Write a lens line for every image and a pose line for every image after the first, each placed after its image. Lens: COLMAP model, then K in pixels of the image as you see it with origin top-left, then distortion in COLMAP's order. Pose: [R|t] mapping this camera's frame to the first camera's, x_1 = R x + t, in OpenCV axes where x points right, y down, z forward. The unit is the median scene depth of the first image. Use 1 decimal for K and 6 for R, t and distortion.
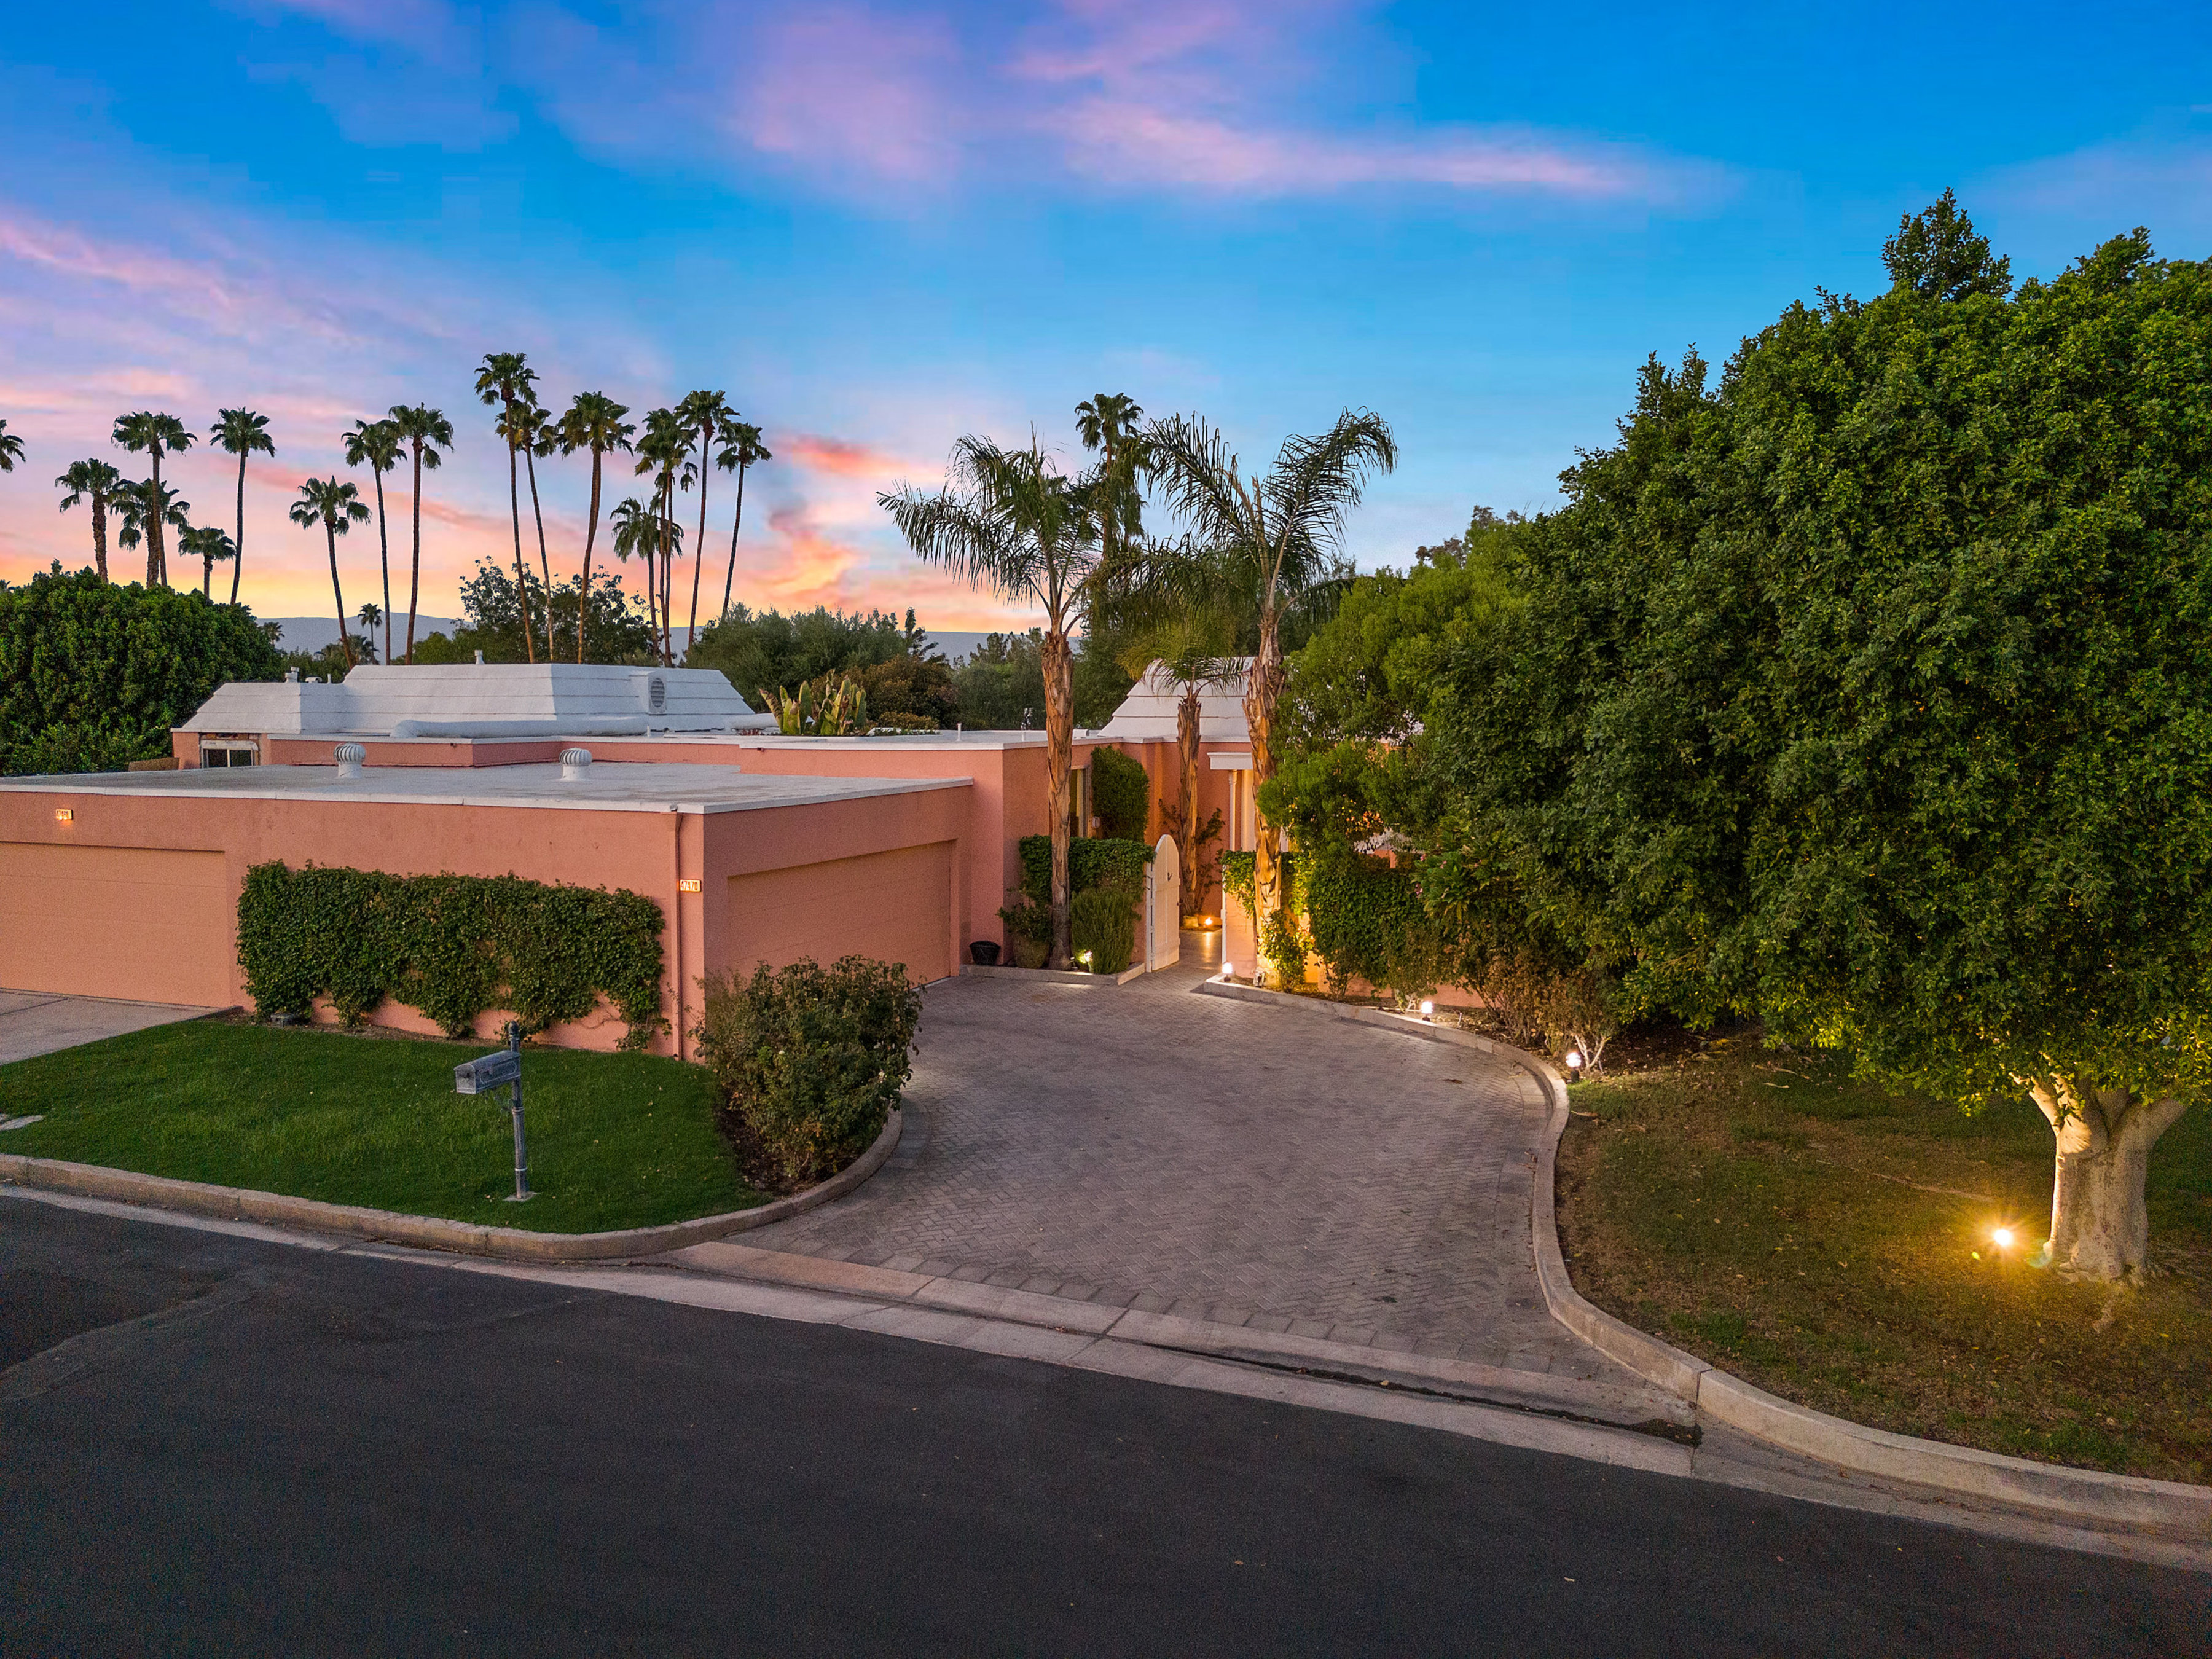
lens RADIAL K [[1634.4, 0, 1106.0], [0, 1634.4, 829.5], [0, 0, 1]] dist [0.045212, -0.037806]
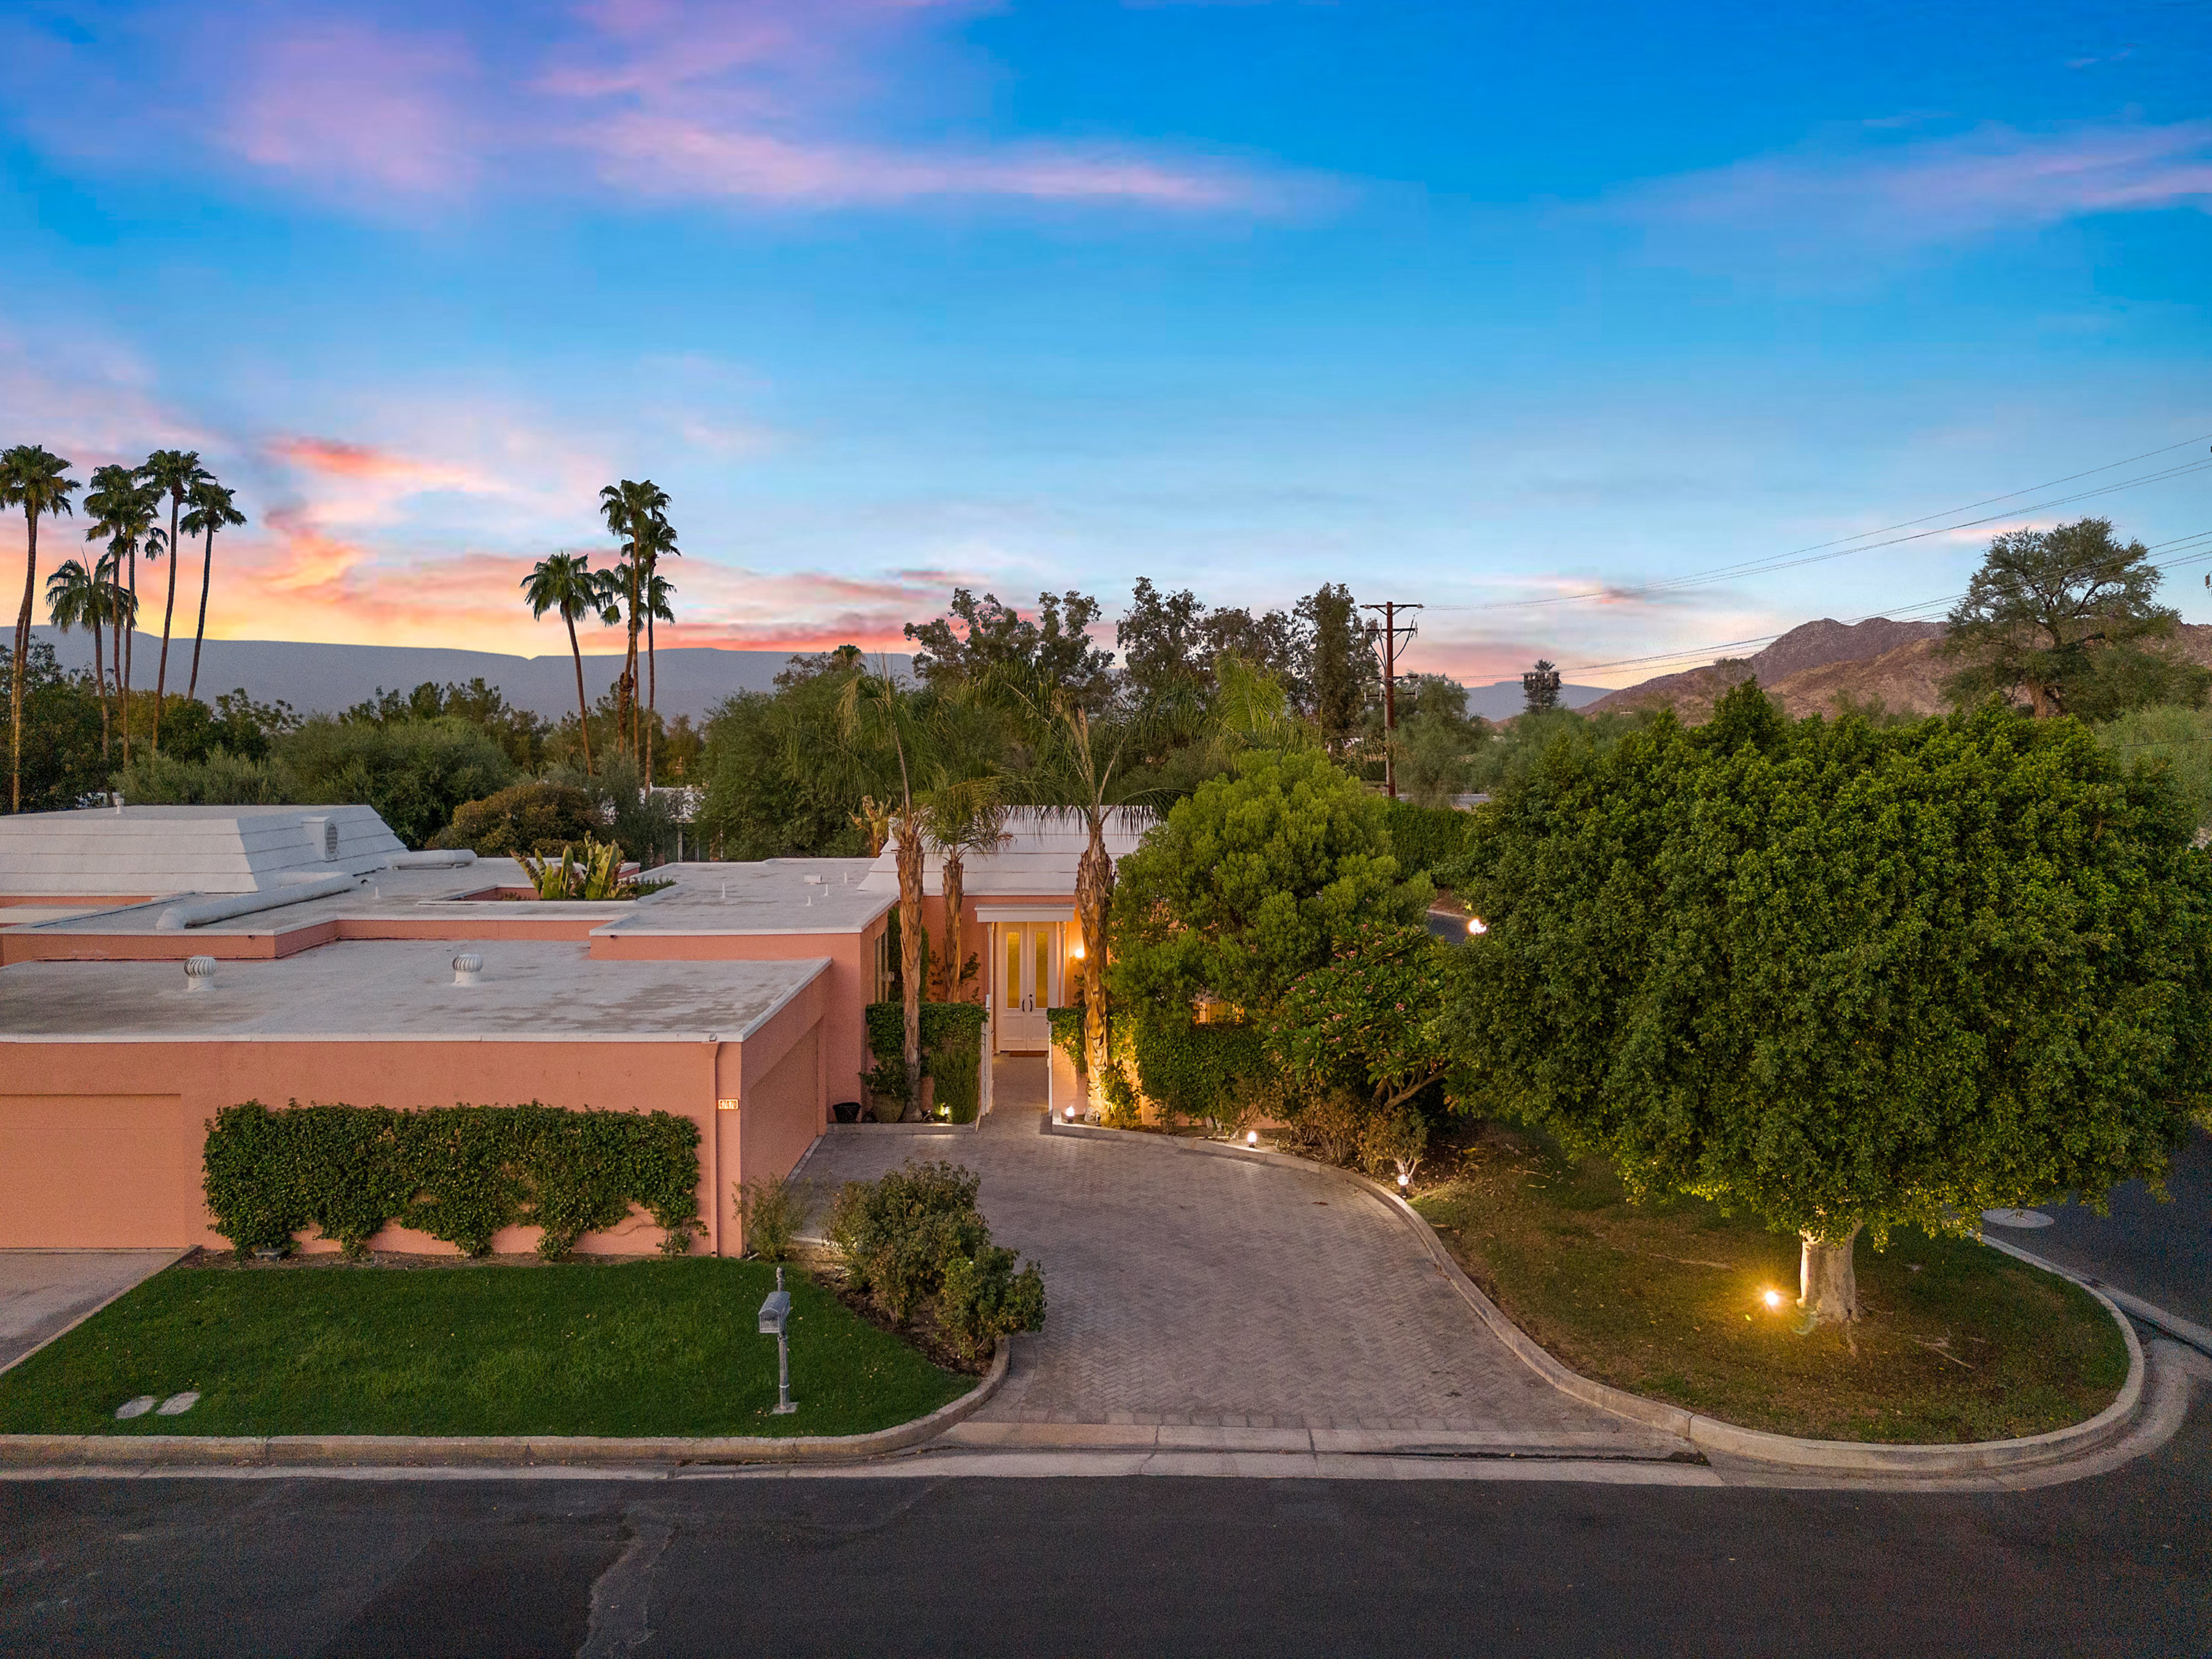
lens RADIAL K [[1634.4, 0, 1106.0], [0, 1634.4, 829.5], [0, 0, 1]] dist [0.045212, -0.037806]
pose [[0.930748, -0.023380, 0.364914, -0.417117], [0.028045, 0.999579, -0.007491, -0.141488], [-0.364585, 0.017206, 0.931011, -0.176182]]
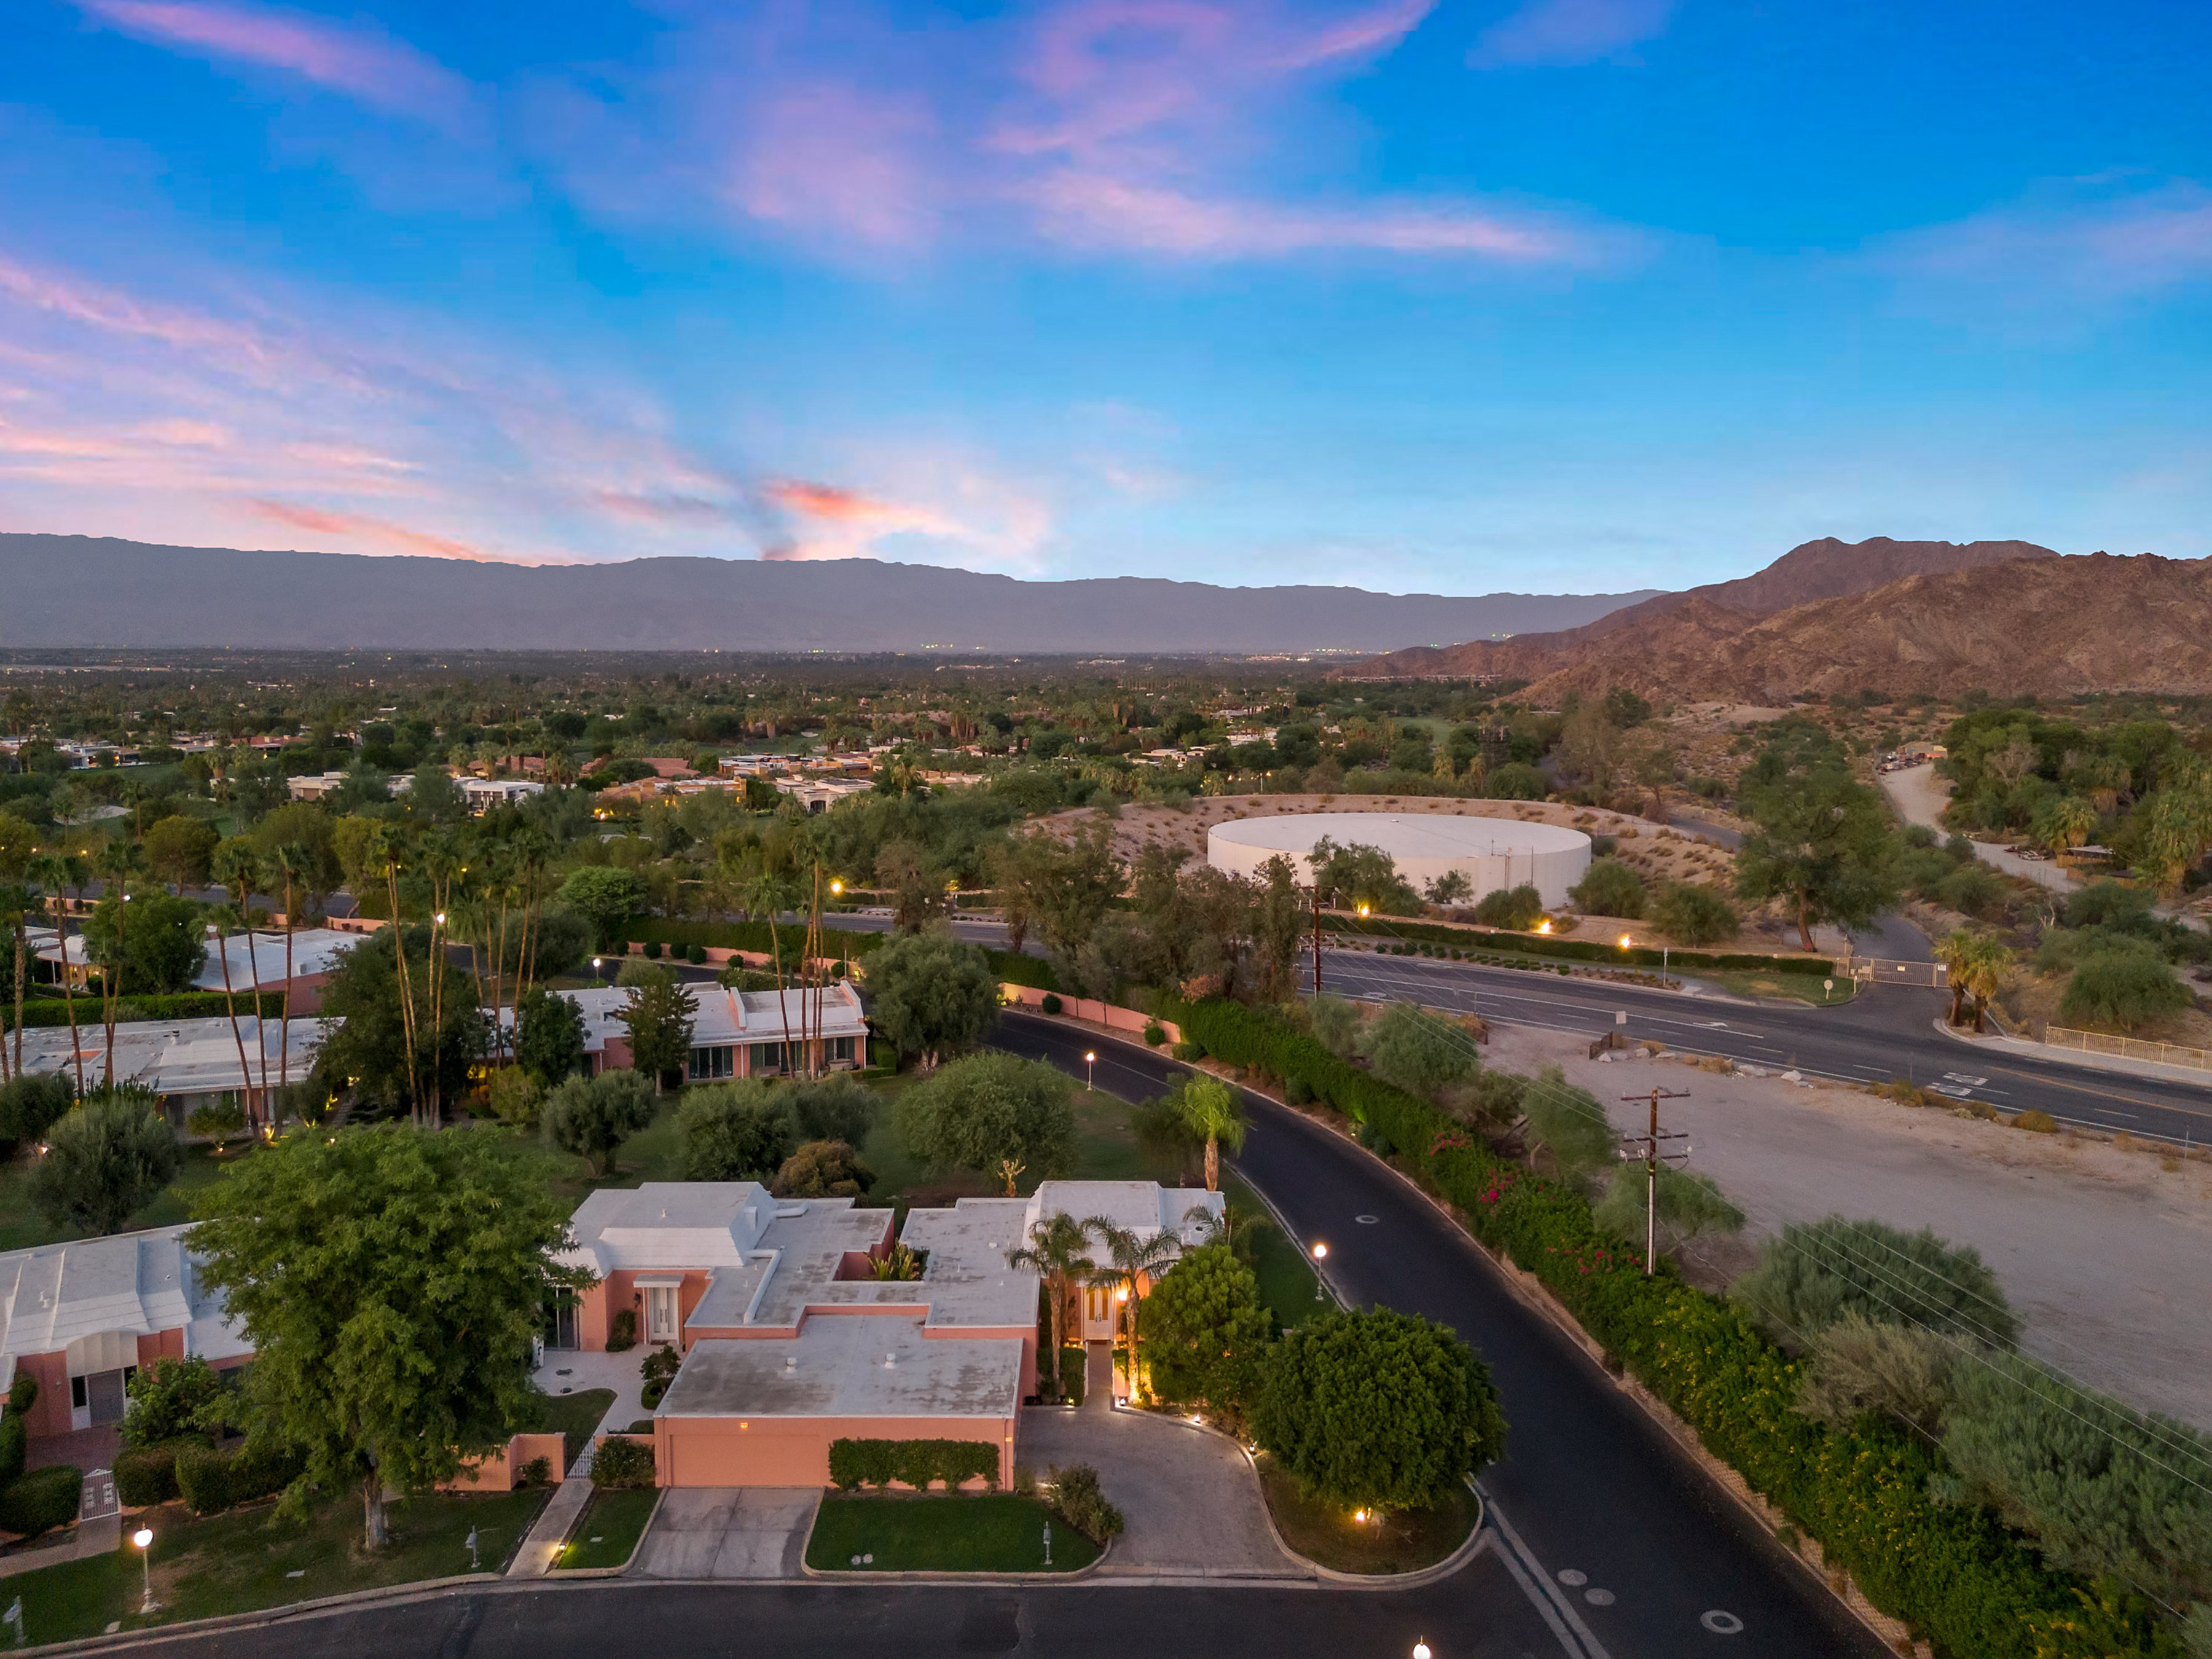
lens RADIAL K [[1632.8, 0, 1106.0], [0, 1632.8, 829.5], [0, 0, 1]] dist [0.030343, -0.008403]
pose [[0.931137, -0.041413, 0.362311, -1.204183], [0.026369, 0.998576, 0.046373, -1.327065], [-0.363715, -0.033626, 0.930903, -2.088199]]
